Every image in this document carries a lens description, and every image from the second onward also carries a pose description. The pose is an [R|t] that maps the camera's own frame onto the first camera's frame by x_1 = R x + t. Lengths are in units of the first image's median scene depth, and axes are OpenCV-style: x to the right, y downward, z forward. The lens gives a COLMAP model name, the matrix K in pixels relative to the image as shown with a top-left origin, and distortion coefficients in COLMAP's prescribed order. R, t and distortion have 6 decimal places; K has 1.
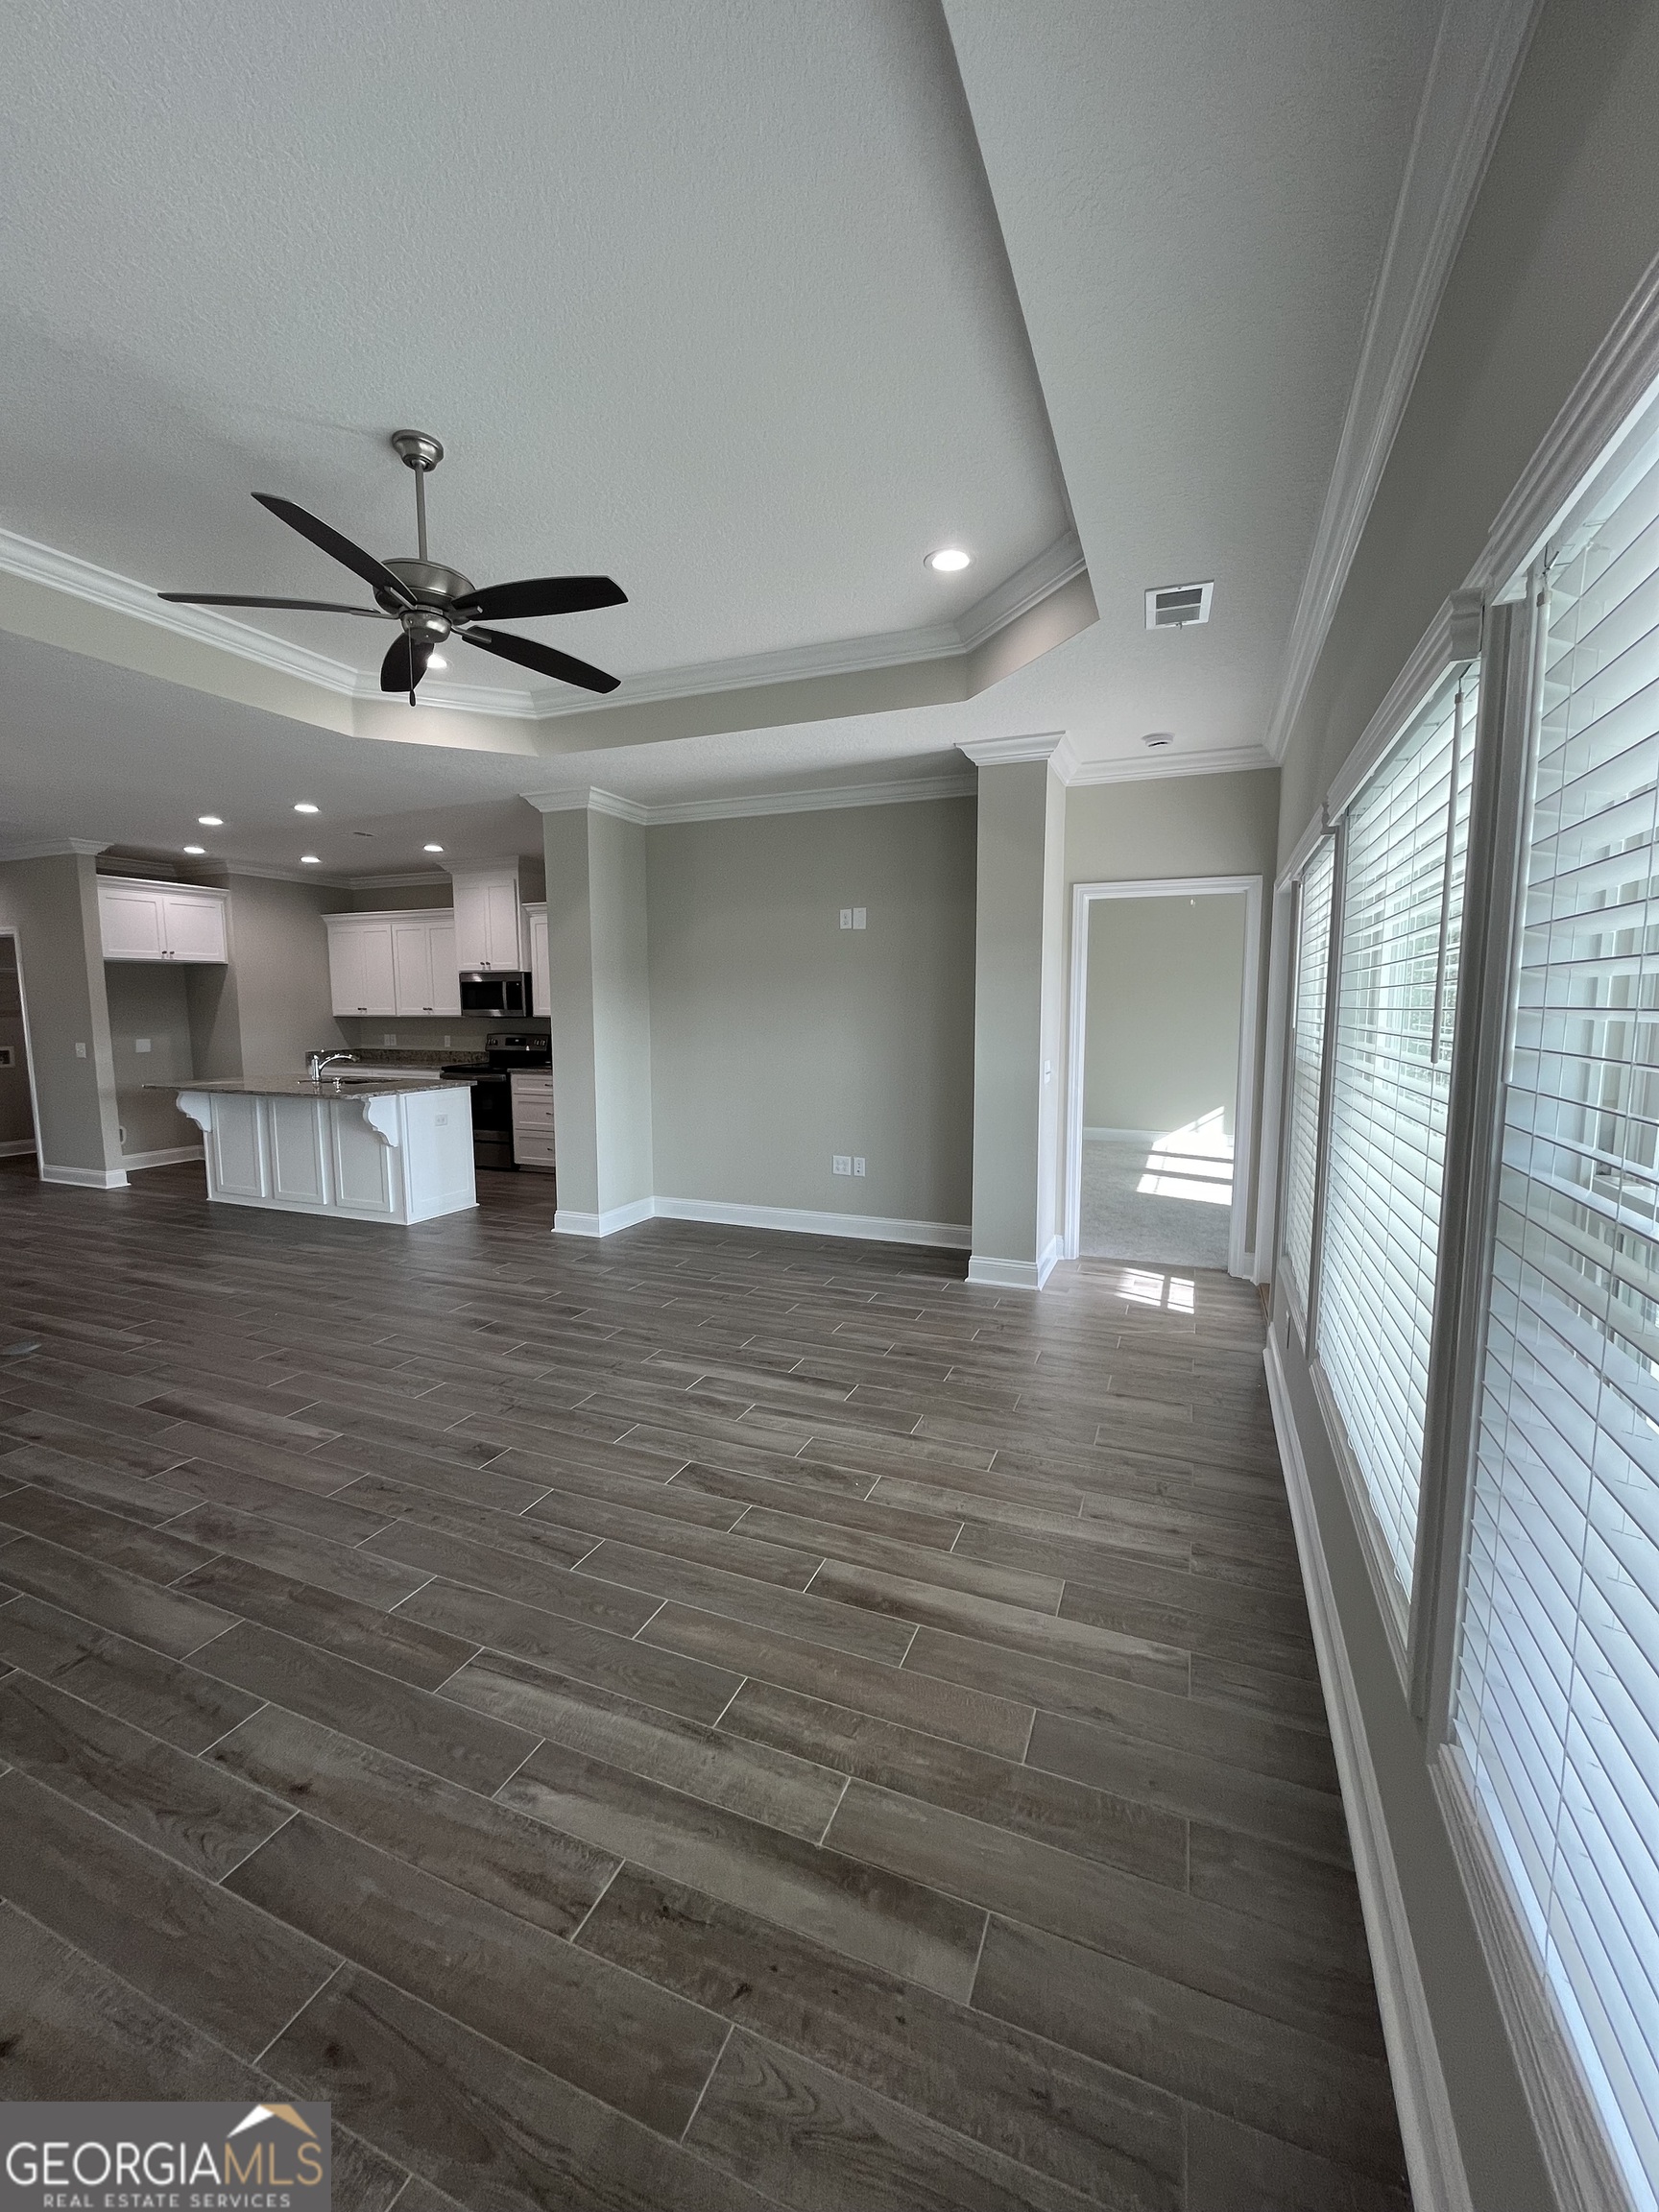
lens RADIAL K [[877.8, 0, 829.5], [0, 877.8, 1106.0], [0, 0, 1]] dist [-0.000729, -0.010801]
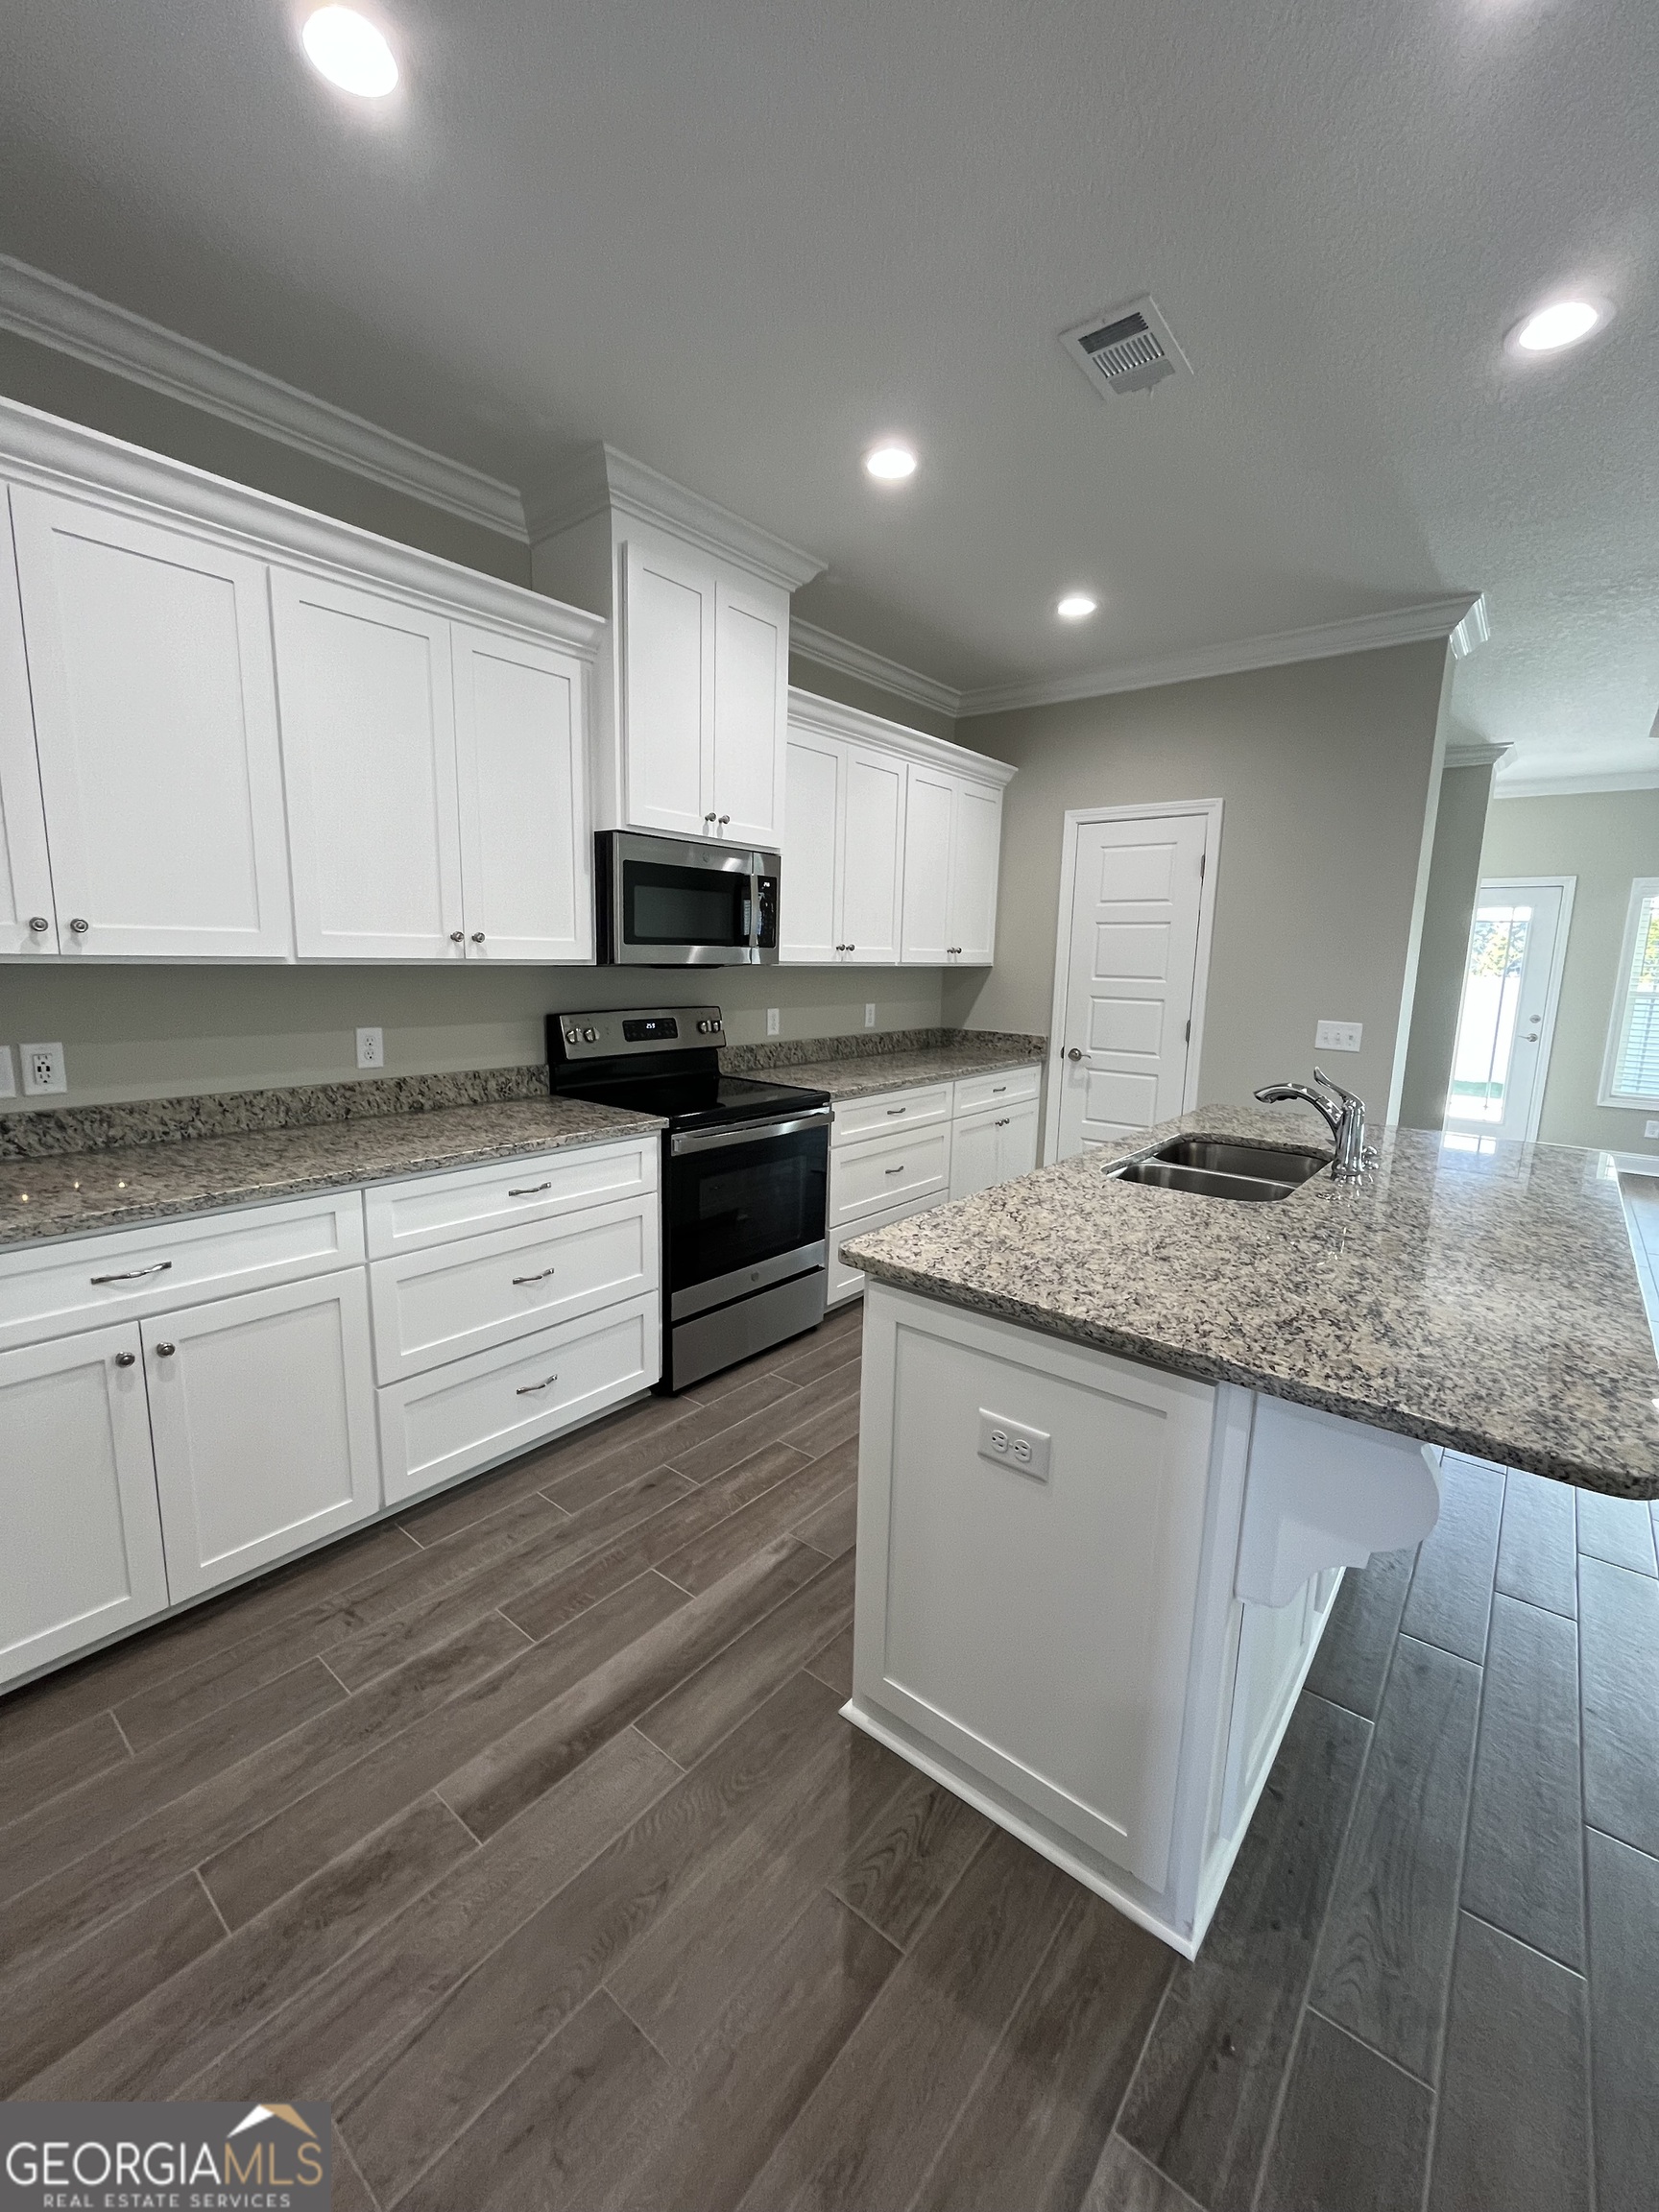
lens RADIAL K [[890.8, 0, 828.3], [0, 890.8, 1098.9], [0, 0, 1]] dist [-0.002217, -0.000246]
pose [[0.292353, -0.146630, 0.945002, -0.749308], [0.086929, 0.988159, 0.126433, -0.090374], [-0.952351, 0.045185, 0.301638, 0.852615]]
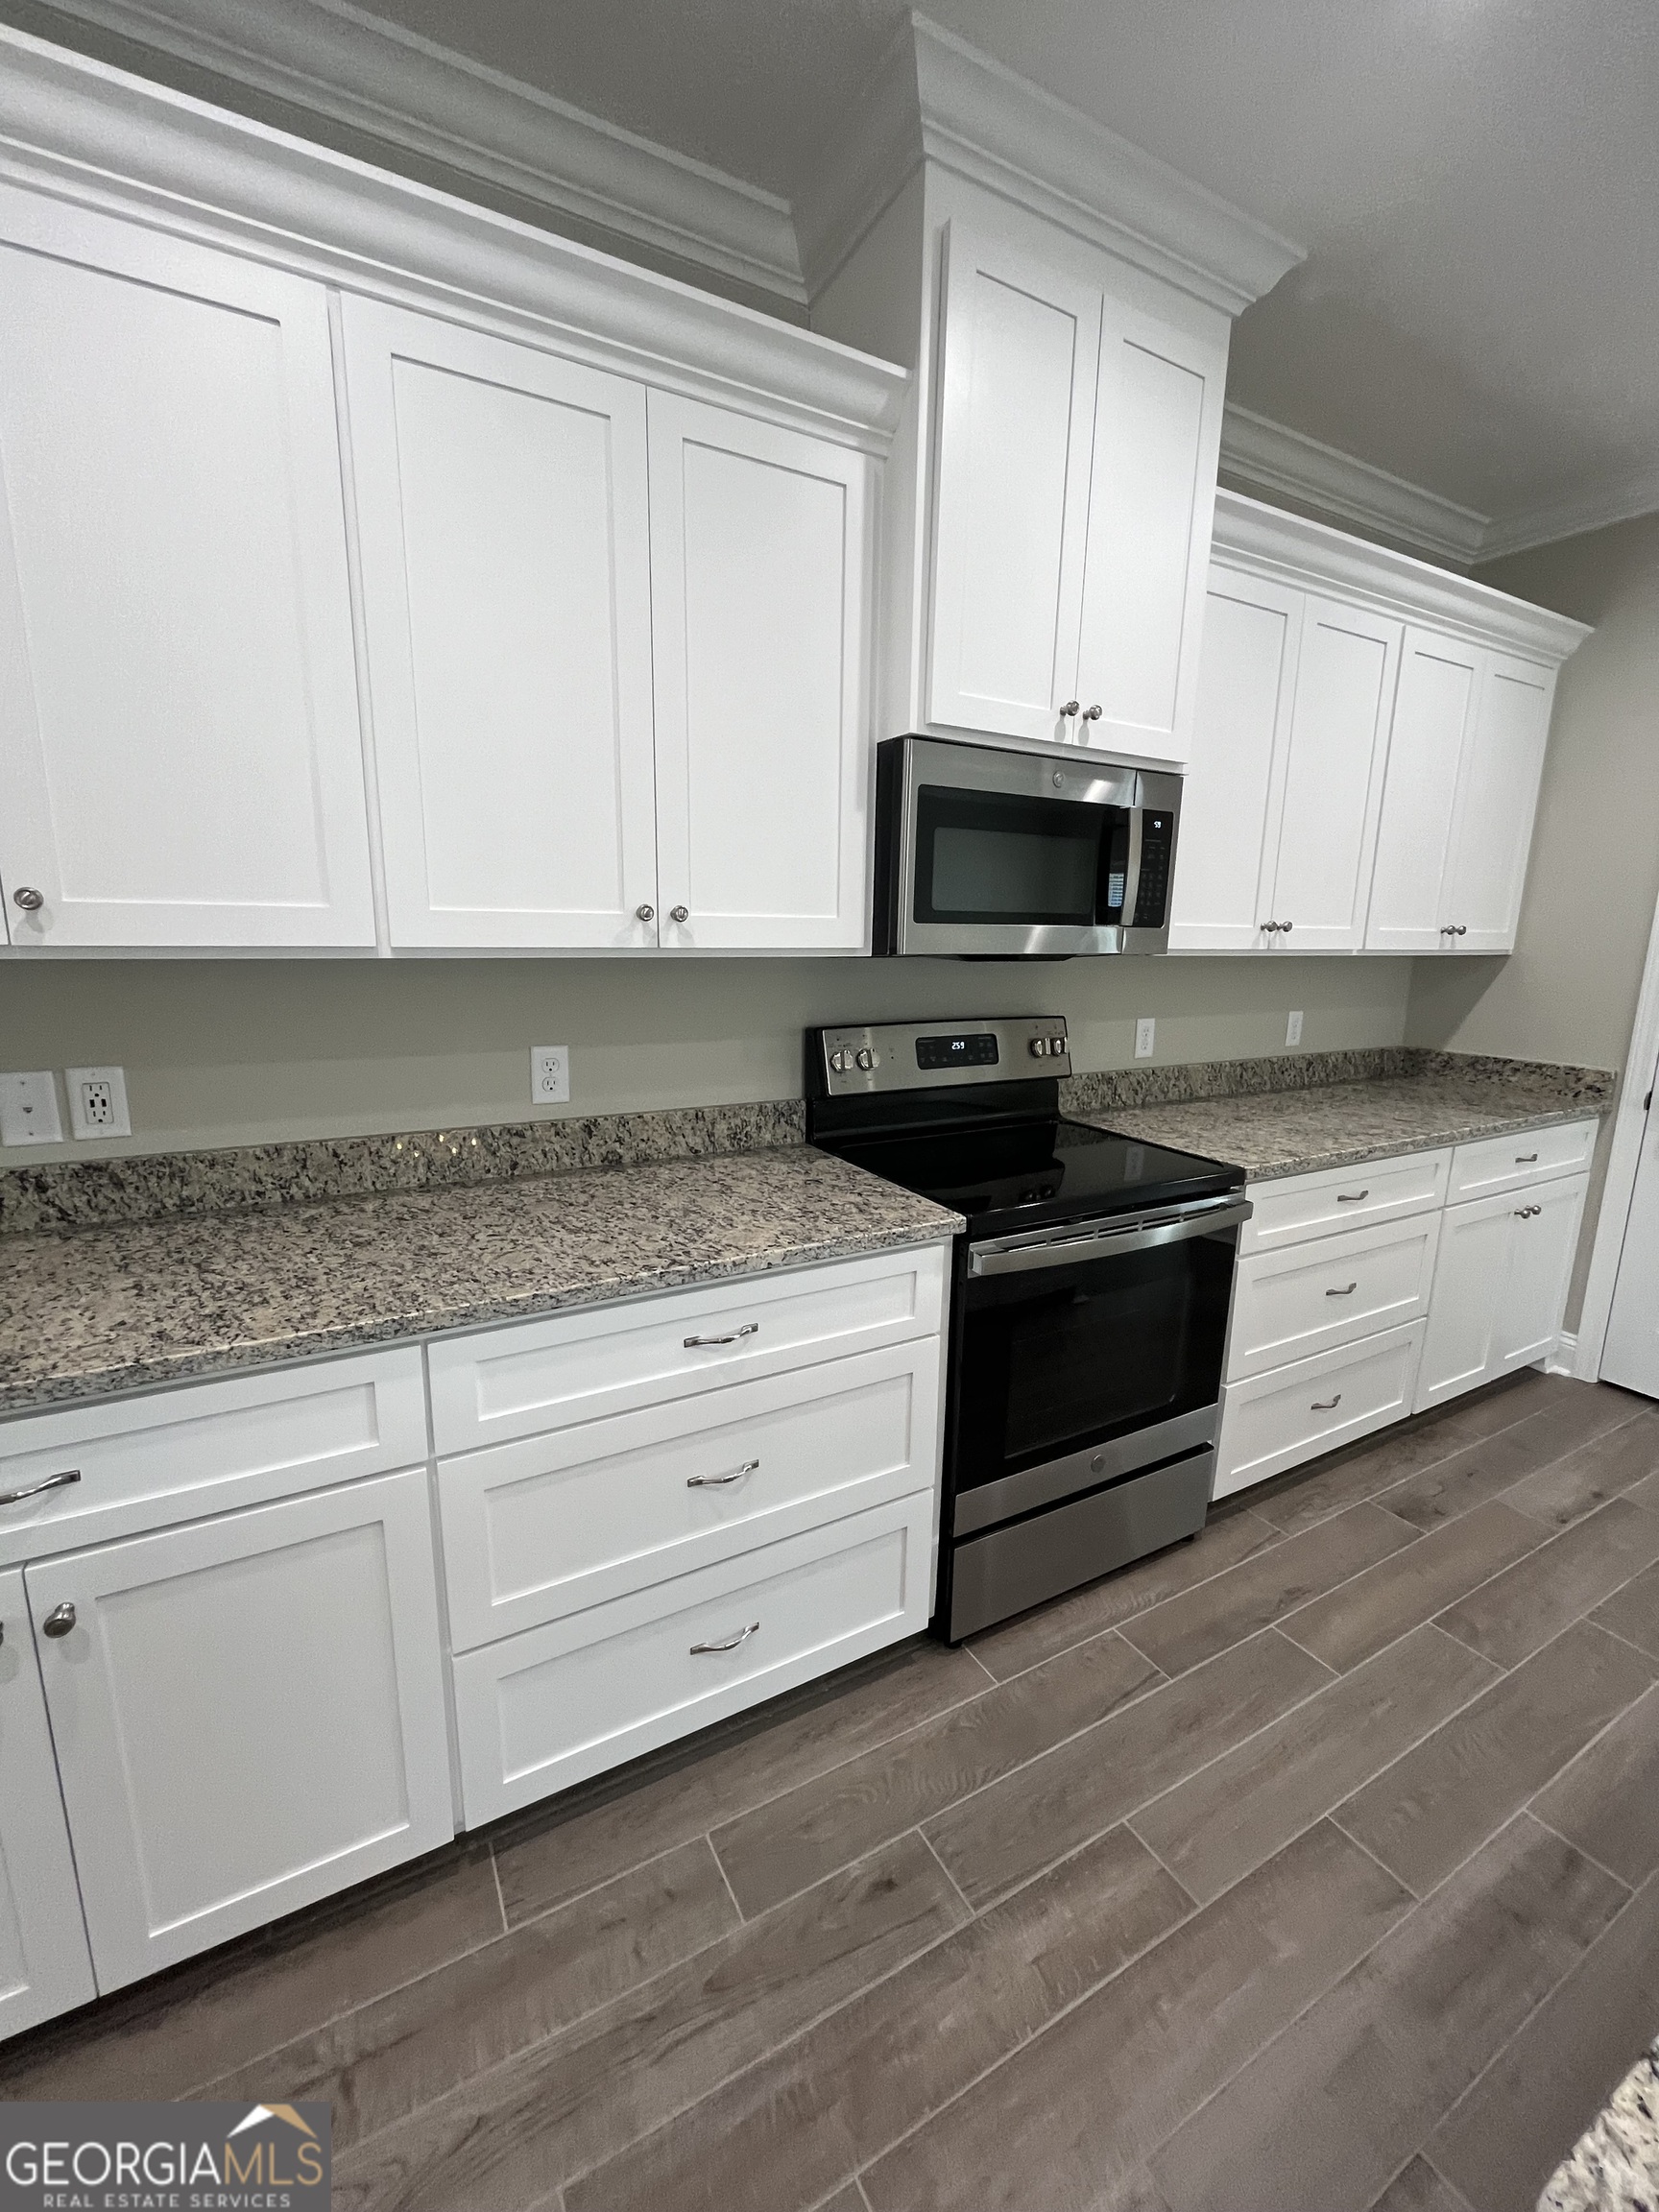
lens RADIAL K [[890.8, 0, 828.3], [0, 890.8, 1098.9], [0, 0, 1]] dist [-0.002217, -0.000246]
pose [[0.624695, -0.134890, 0.769130, -0.618390], [0.073393, 0.990749, 0.114147, -0.097057], [-0.777412, -0.014858, 0.628817, 0.911130]]
